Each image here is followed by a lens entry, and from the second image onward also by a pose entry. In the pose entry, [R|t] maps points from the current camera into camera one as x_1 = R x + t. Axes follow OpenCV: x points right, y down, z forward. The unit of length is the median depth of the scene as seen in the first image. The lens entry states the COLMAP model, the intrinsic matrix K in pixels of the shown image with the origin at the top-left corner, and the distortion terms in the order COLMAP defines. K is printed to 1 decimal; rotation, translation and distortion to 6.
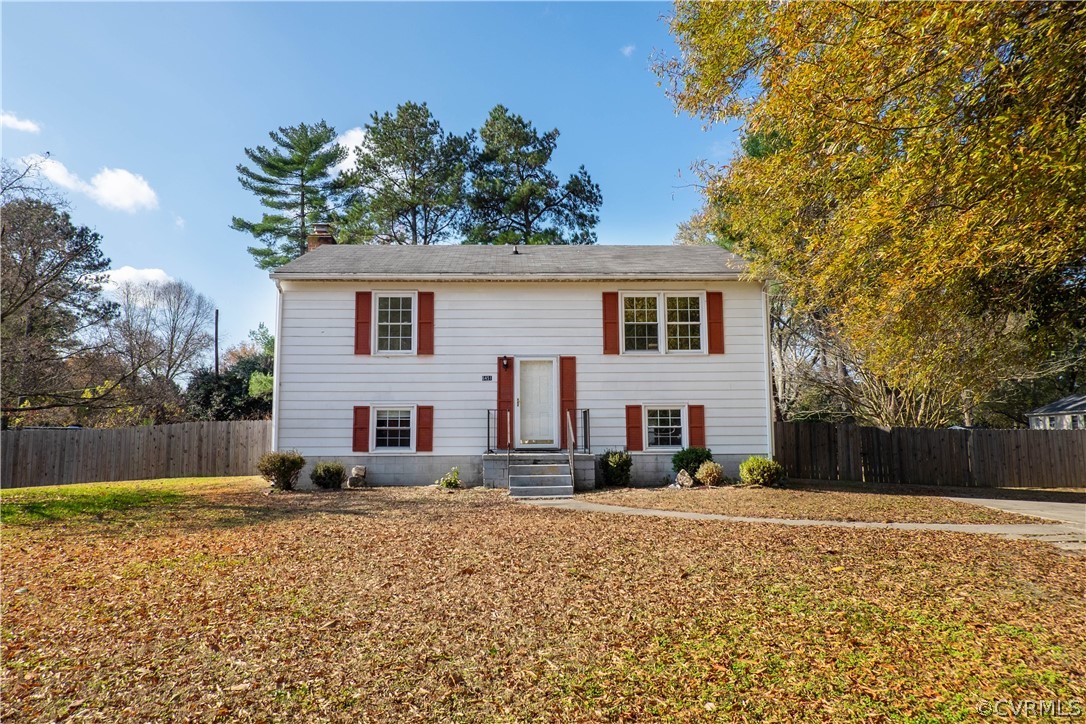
lens RADIAL K [[669.3, 0, 543.0], [0, 669.3, 362.0], [0, 0, 1]] dist [0.009464, 0.000759]
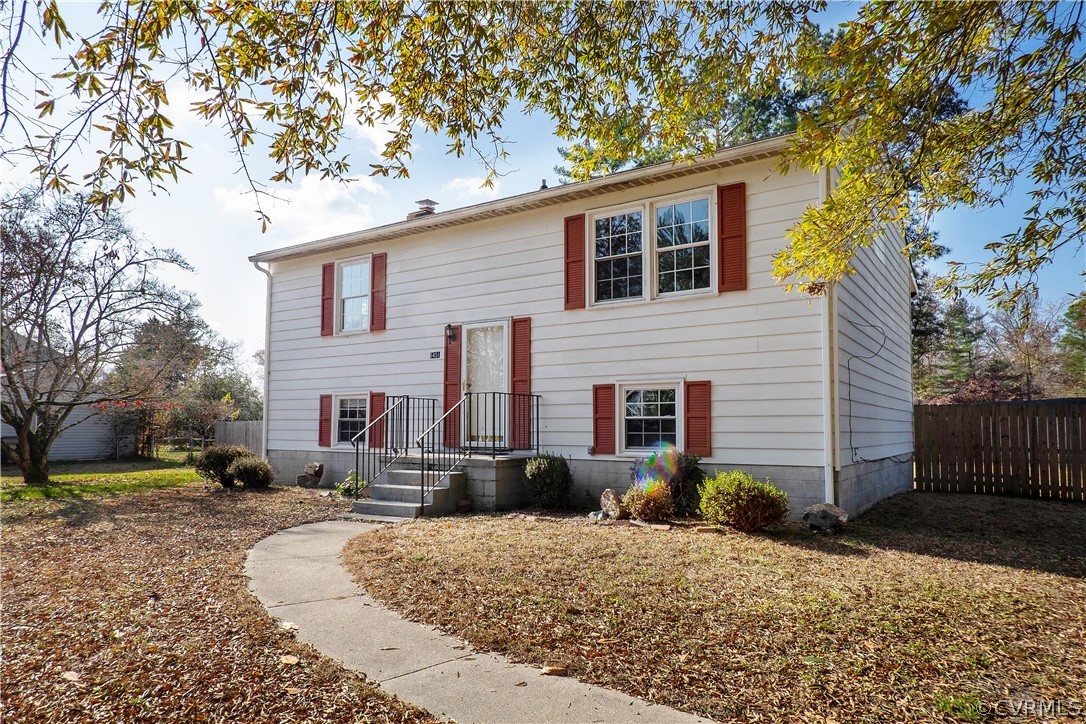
lens RADIAL K [[679.2, 0, 542.3], [0, 679.2, 380.6], [0, 0, 1]] dist [0.016356, 0.001306]
pose [[0.823770, -0.032991, -0.565963, 0.456255], [0.058549, 0.997918, 0.027049, 0.039271], [0.563893, -0.055418, 0.823986, 0.421290]]
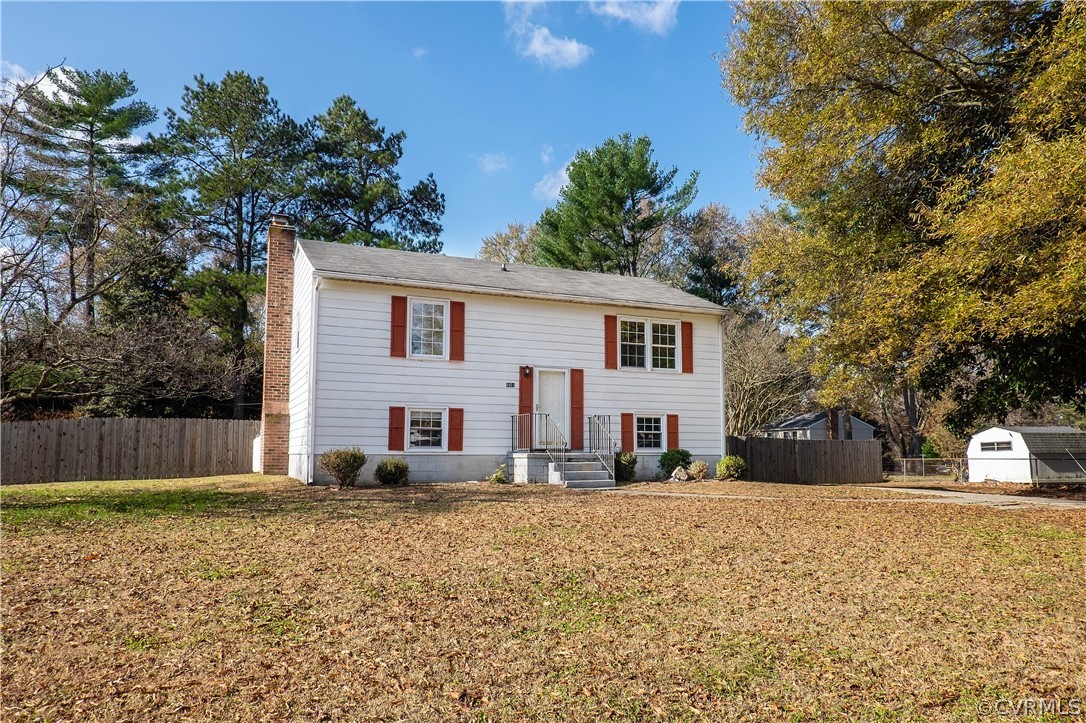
lens RADIAL K [[679.2, 0, 542.3], [0, 679.2, 380.1], [0, 0, 1]] dist [0.016356, 0.001306]
pose [[0.932791, 0.045680, 0.357512, -0.431815], [-0.050959, 0.998686, 0.005355, 0.007566], [-0.356798, -0.023213, 0.933893, -0.061854]]
